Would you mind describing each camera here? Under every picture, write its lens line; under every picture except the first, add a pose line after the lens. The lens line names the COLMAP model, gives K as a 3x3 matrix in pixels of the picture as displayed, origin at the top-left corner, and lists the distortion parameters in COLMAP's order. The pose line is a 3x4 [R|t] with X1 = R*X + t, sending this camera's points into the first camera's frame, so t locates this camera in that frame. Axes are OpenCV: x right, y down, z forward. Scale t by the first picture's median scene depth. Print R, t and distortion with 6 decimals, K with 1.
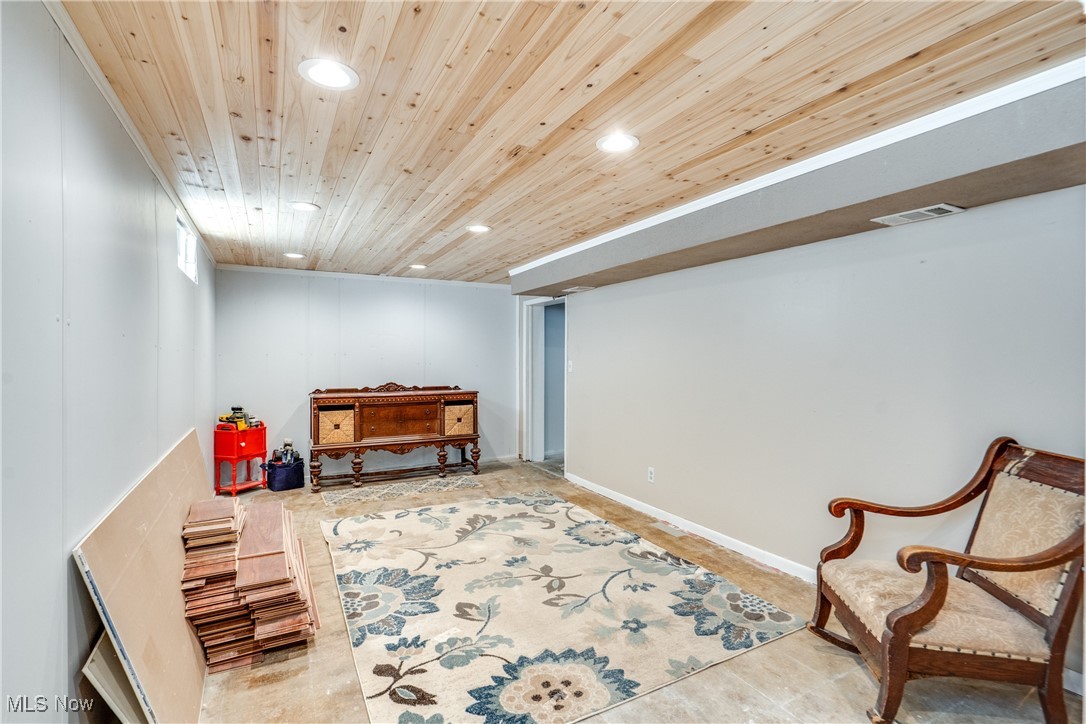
lens RADIAL K [[497.6, 0, 543.3], [0, 497.6, 359.8], [0, 0, 1]] dist [-0.004411, 0.000795]
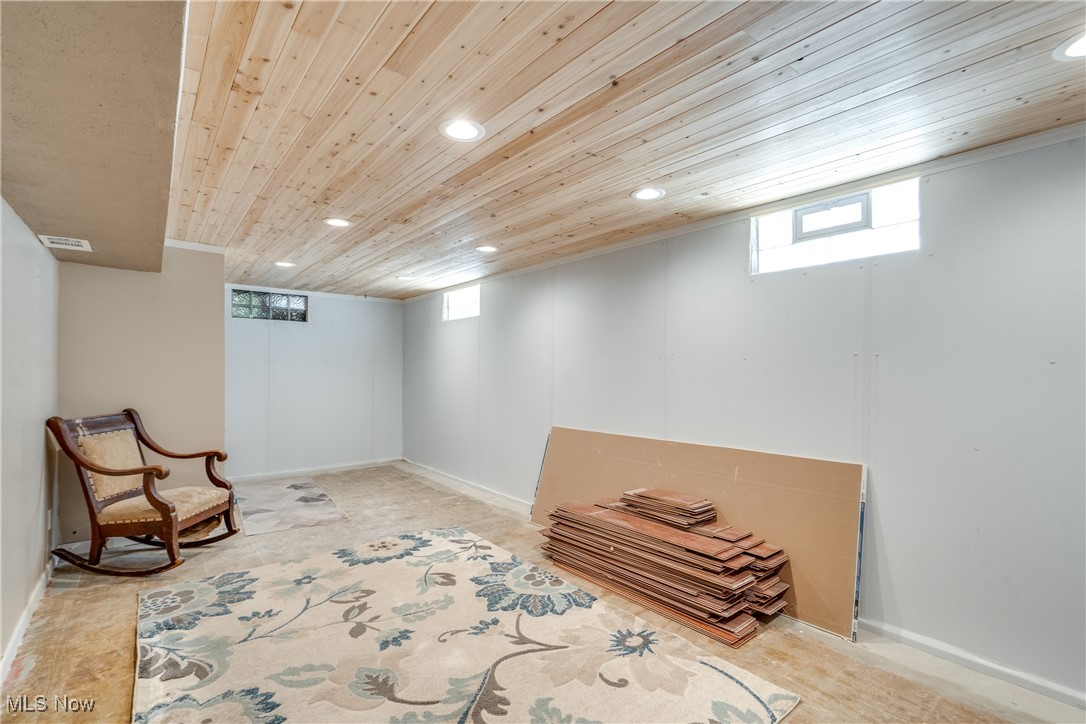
lens RADIAL K [[497.6, 0, 524.5], [0, 497.6, 368.5], [0, 0, 1]] dist [-0.004411, 0.000795]
pose [[-0.989913, -0.005483, -0.141572, -0.157858], [-0.006489, 0.999957, 0.006645, -0.000256], [0.141529, 0.007497, -0.989906, 2.024406]]
